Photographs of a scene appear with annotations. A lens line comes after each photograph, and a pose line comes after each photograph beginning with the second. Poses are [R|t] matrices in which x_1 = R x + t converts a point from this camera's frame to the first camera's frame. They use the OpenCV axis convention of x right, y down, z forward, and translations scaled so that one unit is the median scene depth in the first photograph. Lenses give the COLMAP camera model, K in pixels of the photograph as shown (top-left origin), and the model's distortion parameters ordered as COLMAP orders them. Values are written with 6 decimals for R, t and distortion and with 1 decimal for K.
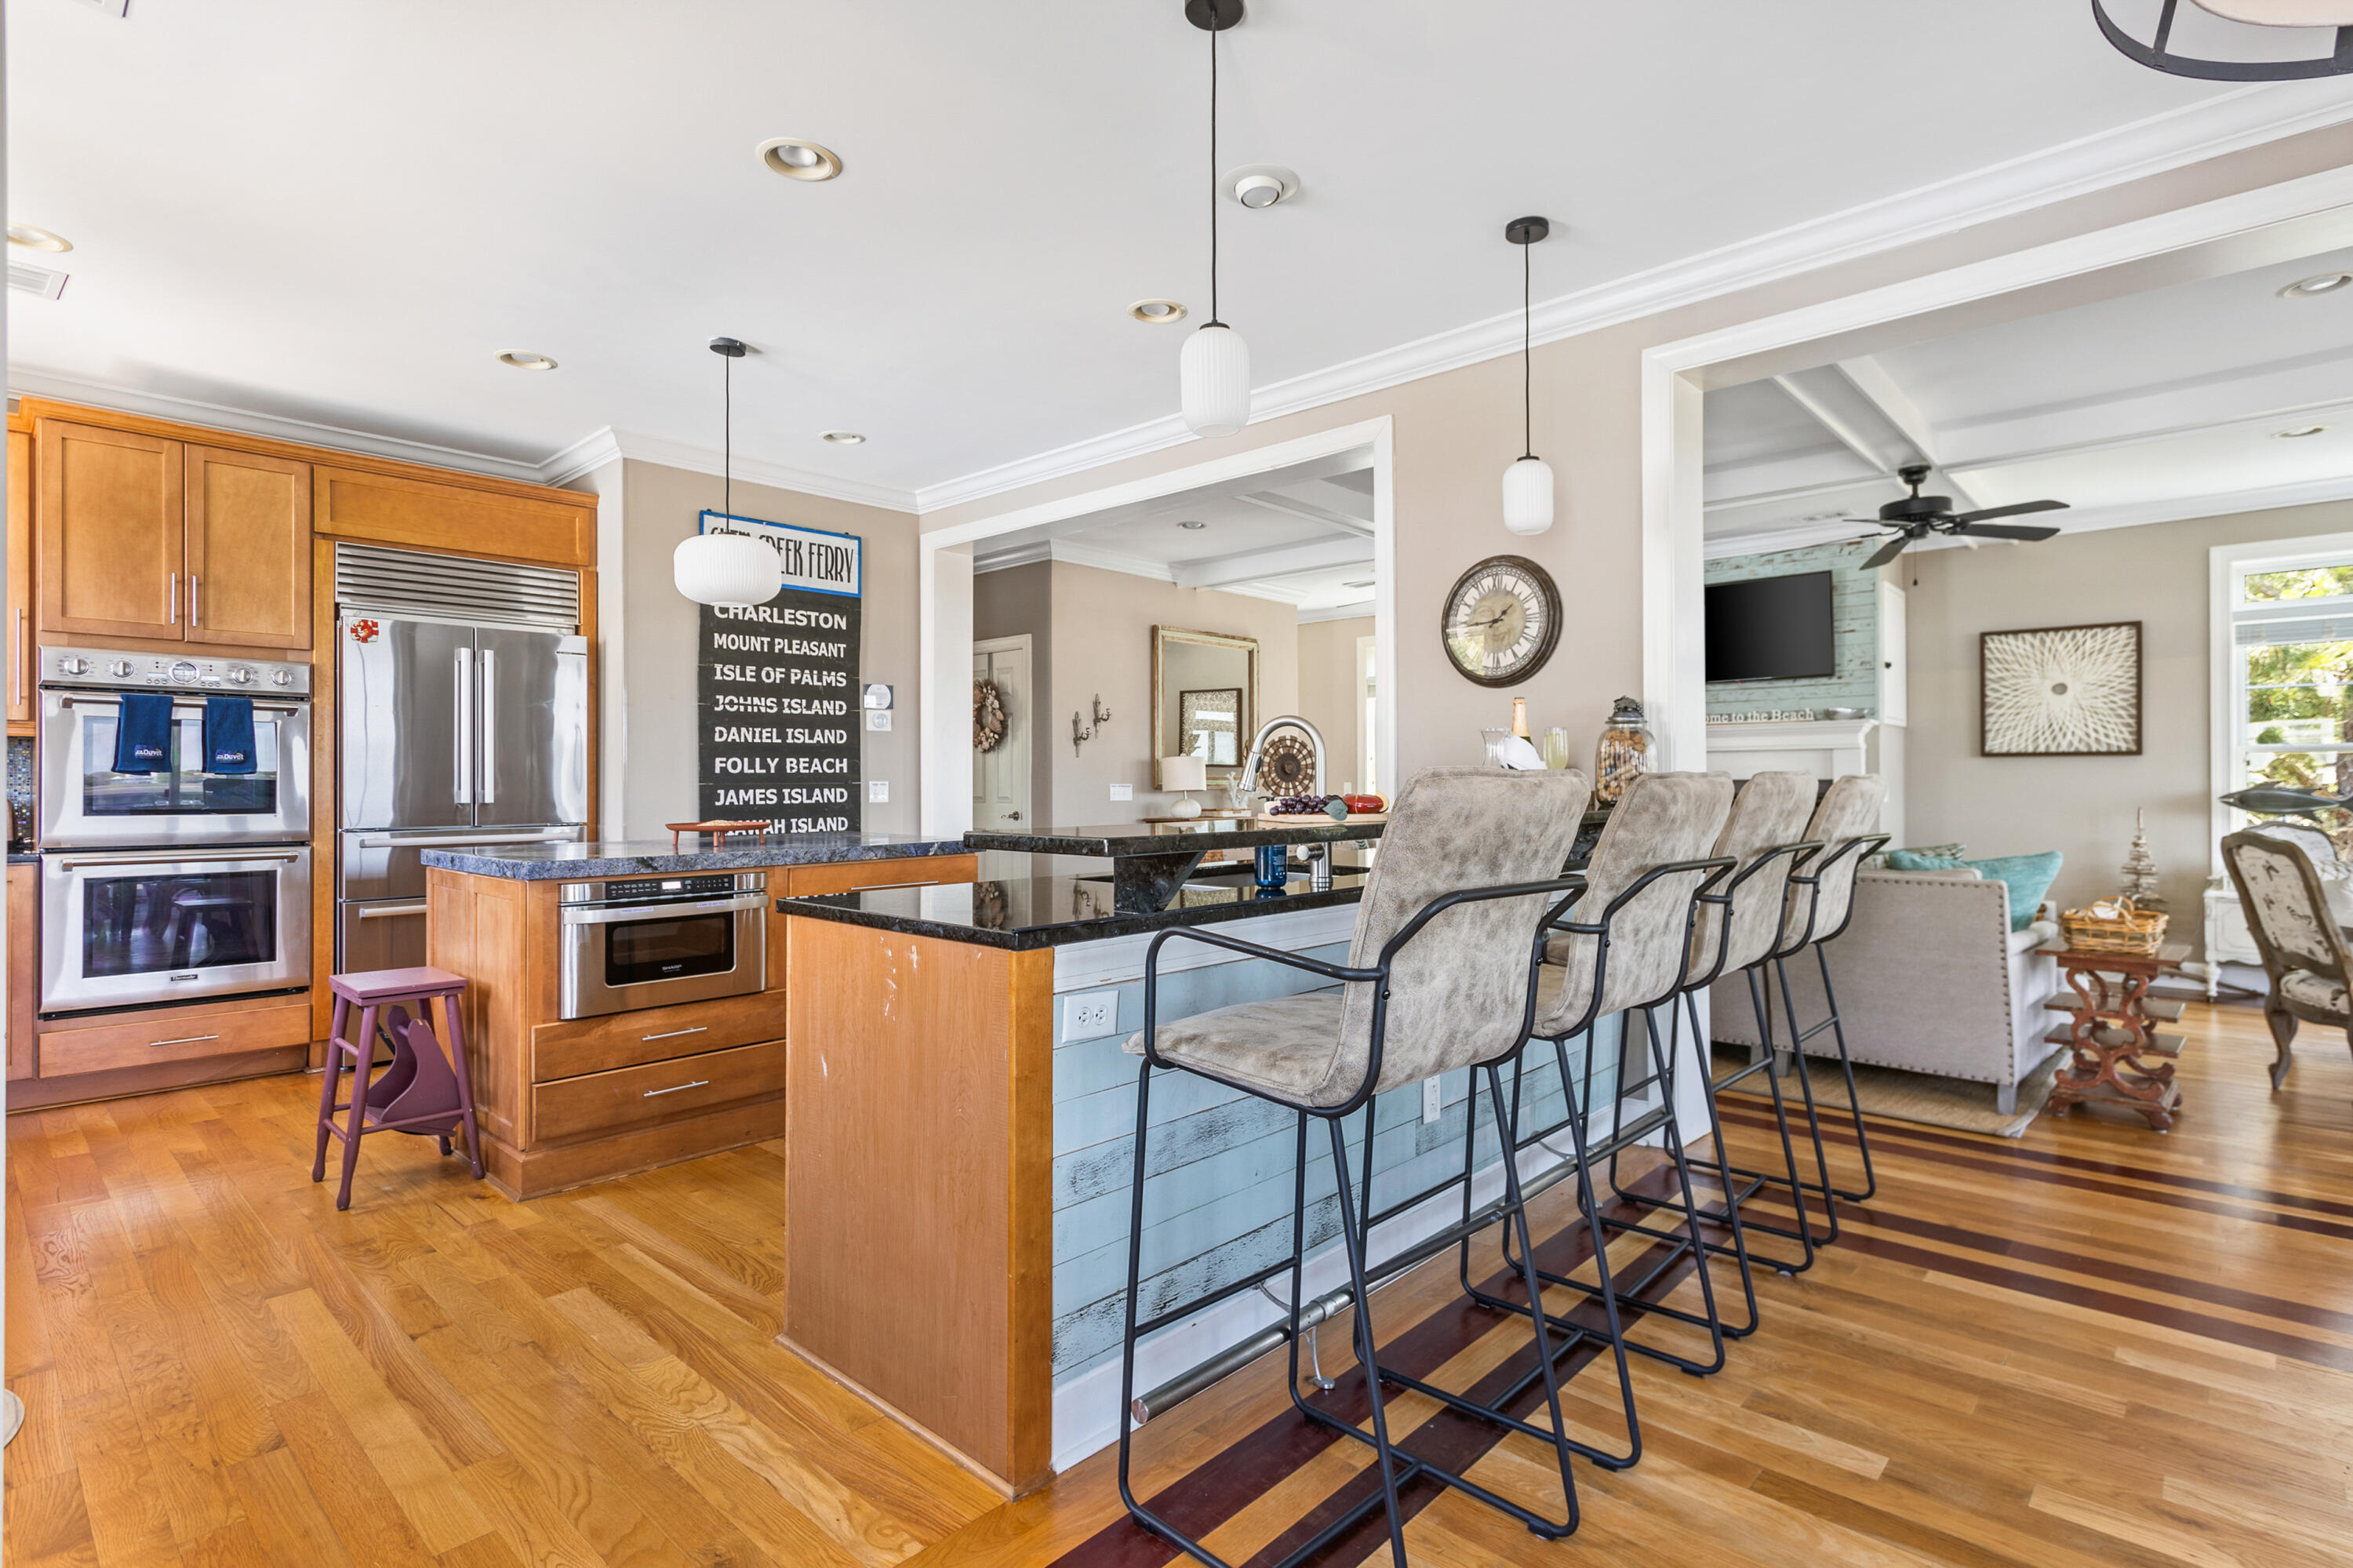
lens RADIAL K [[1138.0, 0, 1178.1], [0, 1138.0, 777.5], [0, 0, 1]] dist [-0.002344, 0.004254]
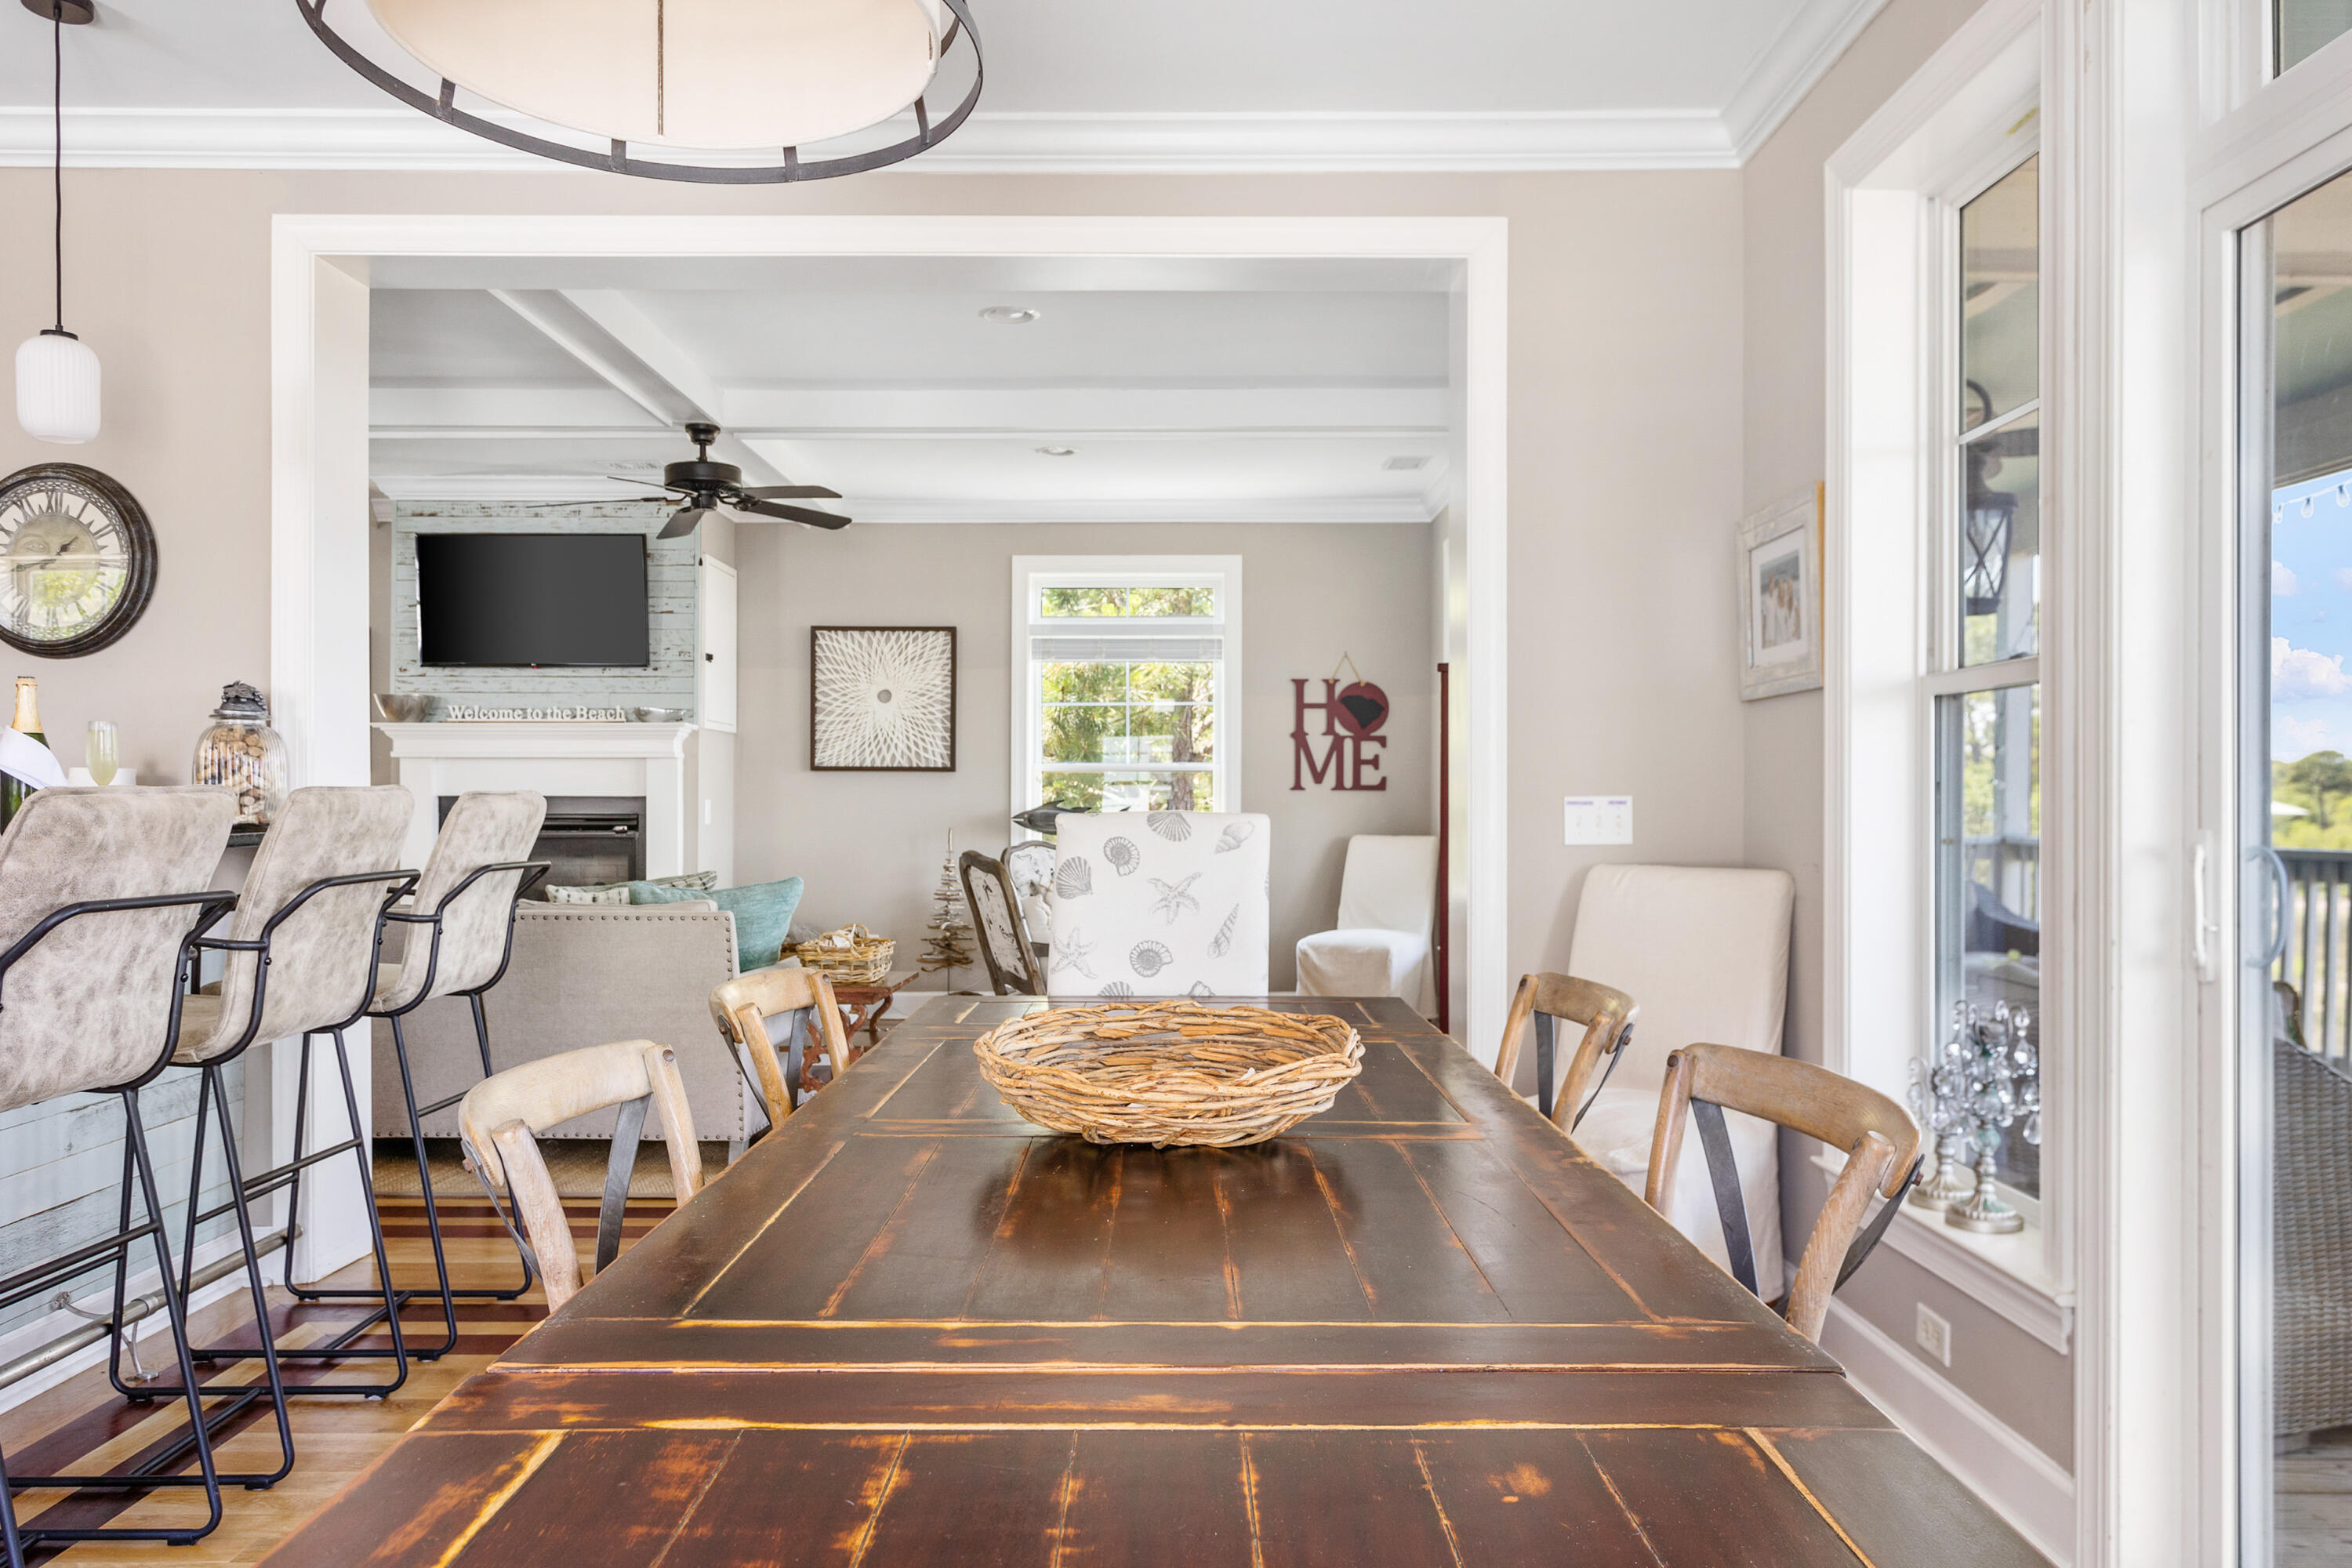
lens RADIAL K [[1655.2, 0, 1171.0], [0, 1655.2, 806.0], [0, 0, 1]] dist [-0.002319, 0.008547]
pose [[0.732116, 0.001453, 0.681179, 0.068539], [-0.007225, 0.999958, 0.005632, -0.000993], [-0.681142, -0.009045, 0.732096, -0.126775]]
